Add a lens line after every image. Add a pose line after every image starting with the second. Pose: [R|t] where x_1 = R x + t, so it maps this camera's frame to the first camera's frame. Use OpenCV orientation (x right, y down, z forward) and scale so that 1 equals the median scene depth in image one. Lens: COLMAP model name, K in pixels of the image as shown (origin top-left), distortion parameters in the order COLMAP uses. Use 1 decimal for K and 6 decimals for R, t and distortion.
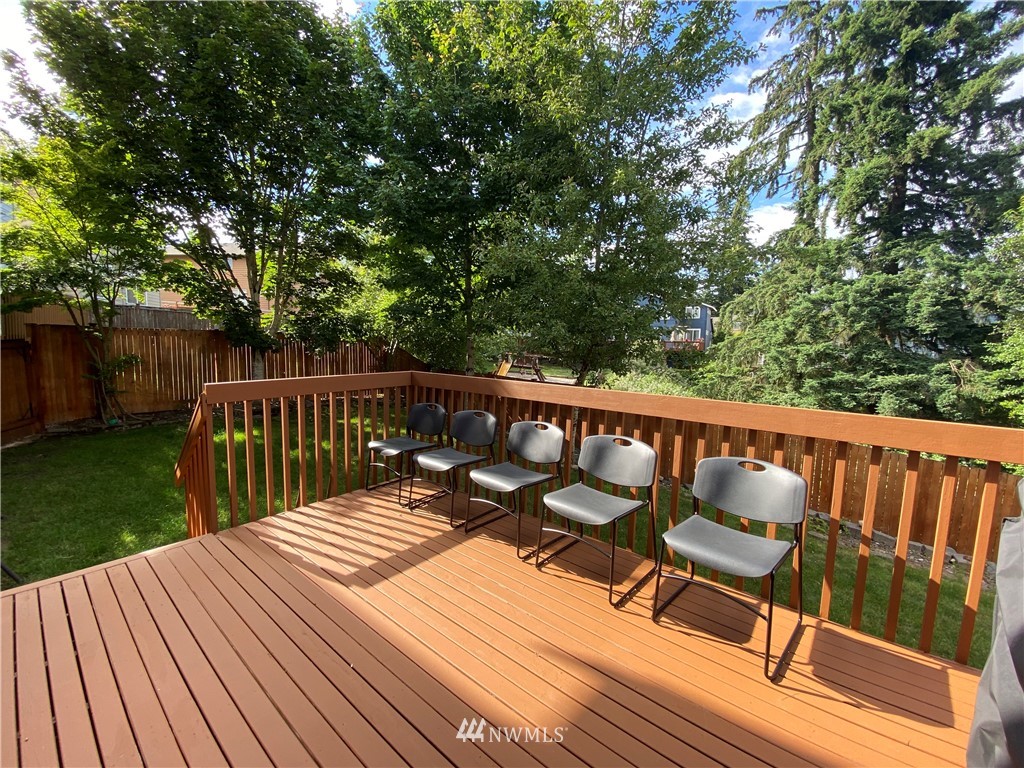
lens RADIAL K [[426.8, 0, 509.7], [0, 426.8, 385.9], [0, 0, 1]] dist [0.001709, -0.011997]
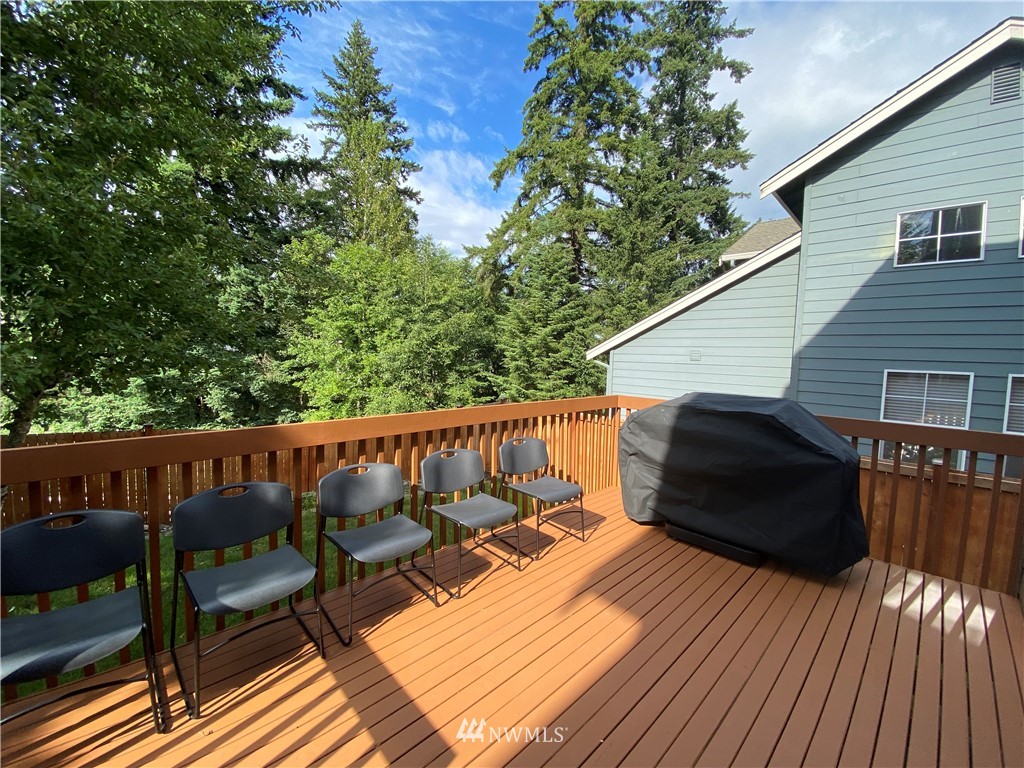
lens RADIAL K [[426.8, 0, 509.7], [0, 426.8, 385.9], [0, 0, 1]] dist [0.001709, -0.011997]
pose [[0.078502, -0.098277, 0.992058, -0.681082], [0.073030, 0.993022, 0.092594, -0.119153], [-0.994235, 0.065181, 0.085131, 0.589710]]
